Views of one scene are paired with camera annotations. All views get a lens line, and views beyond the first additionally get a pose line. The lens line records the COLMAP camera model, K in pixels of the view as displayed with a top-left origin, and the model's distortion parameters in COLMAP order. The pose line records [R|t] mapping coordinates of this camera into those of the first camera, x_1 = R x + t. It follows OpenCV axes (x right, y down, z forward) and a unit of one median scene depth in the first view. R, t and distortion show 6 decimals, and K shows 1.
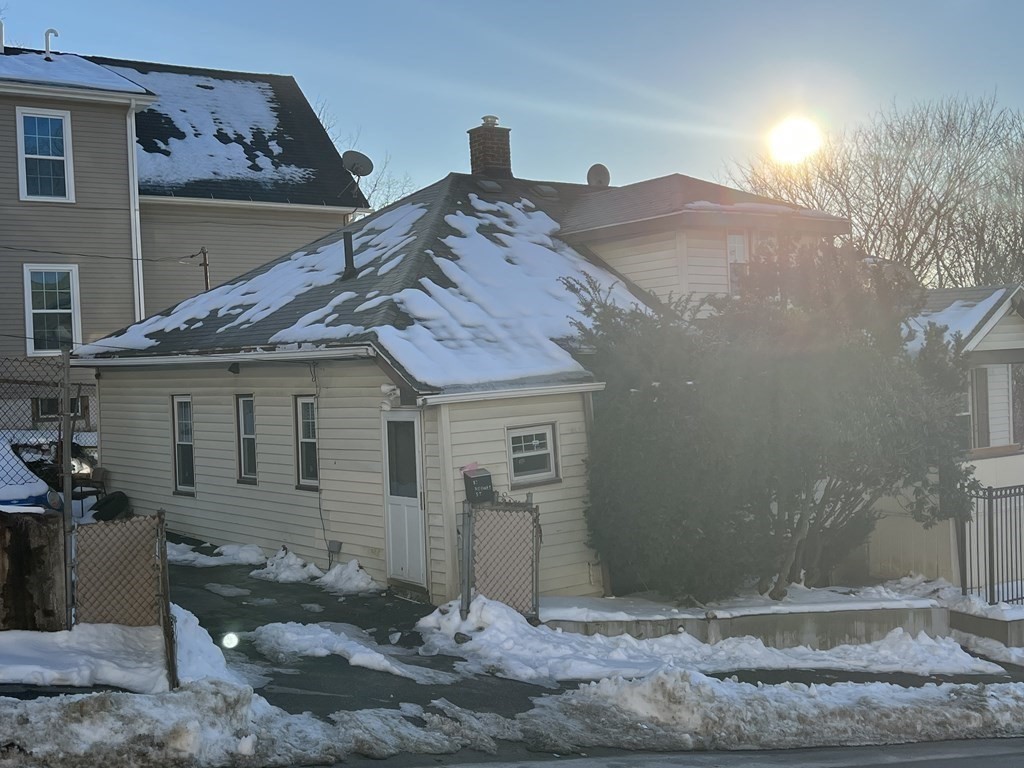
lens RADIAL K [[1260.5, 0, 552.1], [0, 1260.5, 382.8], [0, 0, 1]] dist [0.207464, -0.579182]
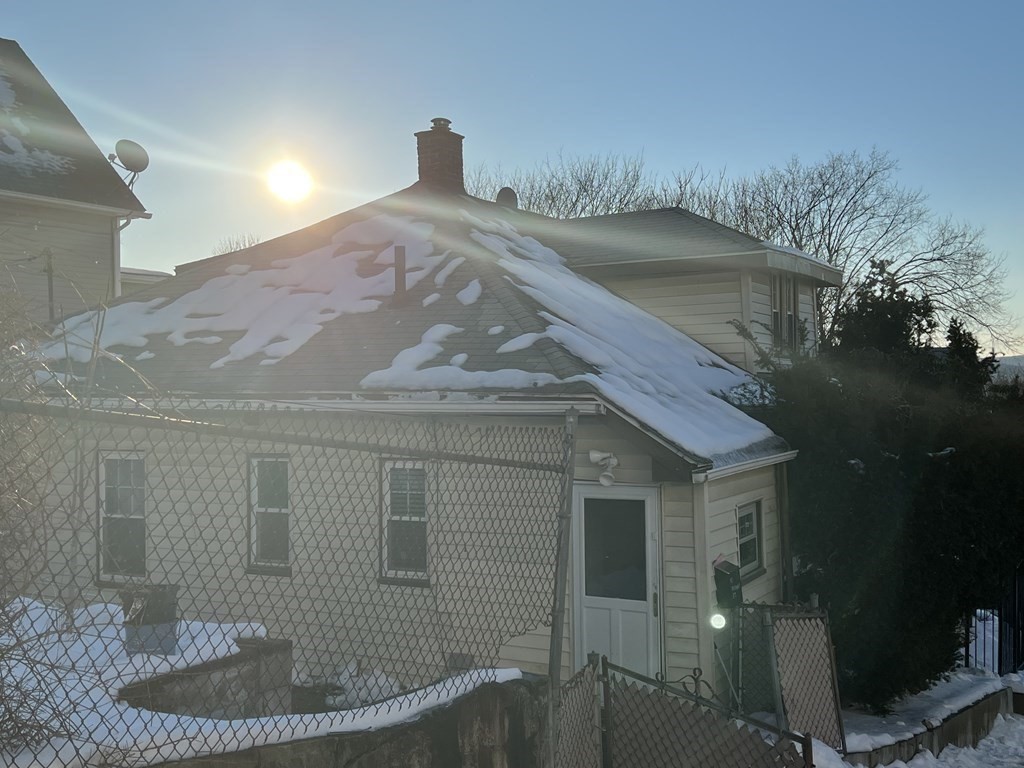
lens RADIAL K [[1227.1, 0, 498.2], [0, 1227.1, 389.1], [0, 0, 1]] dist [0.192775, -0.536909]
pose [[0.920164, 0.029935, 0.390387, -0.436329], [-0.022095, 0.999454, -0.024561, -0.015081], [-0.390909, 0.013974, 0.920323, 0.308122]]
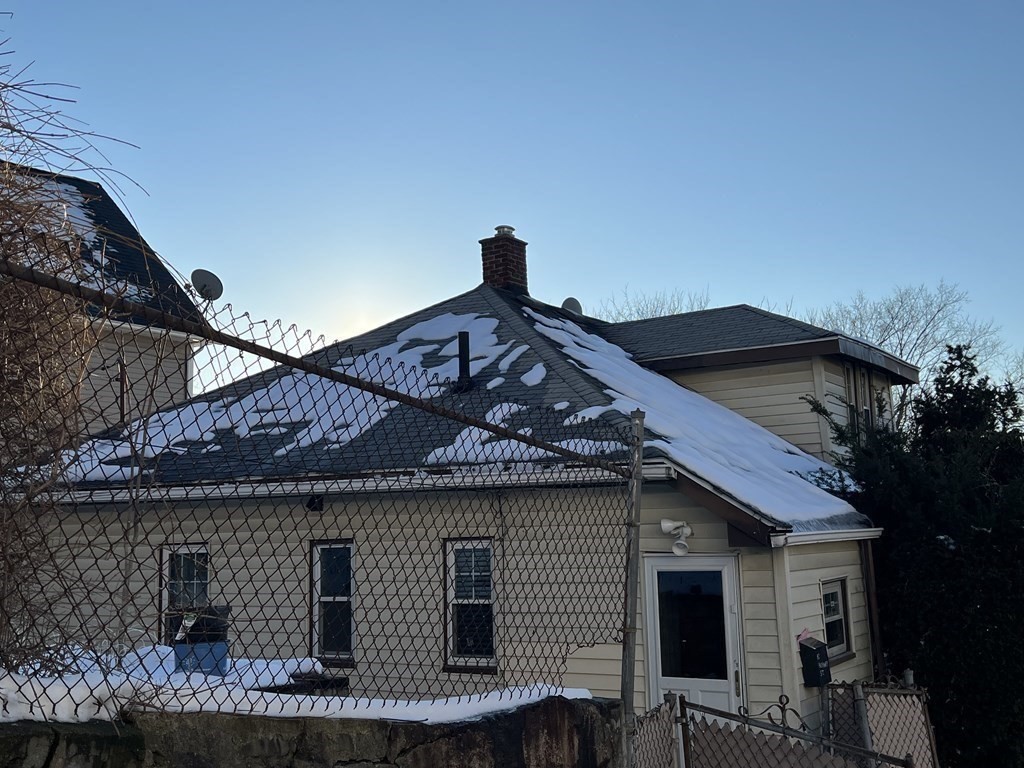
lens RADIAL K [[1226.3, 0, 497.7], [0, 1226.3, 380.2], [0, 0, 1]] dist [0.177390, -0.487926]
pose [[0.941625, 0.064189, 0.330488, -0.425579], [-0.011040, 0.987015, -0.160249, 0.033869], [-0.336483, 0.147246, 0.930106, 0.325150]]
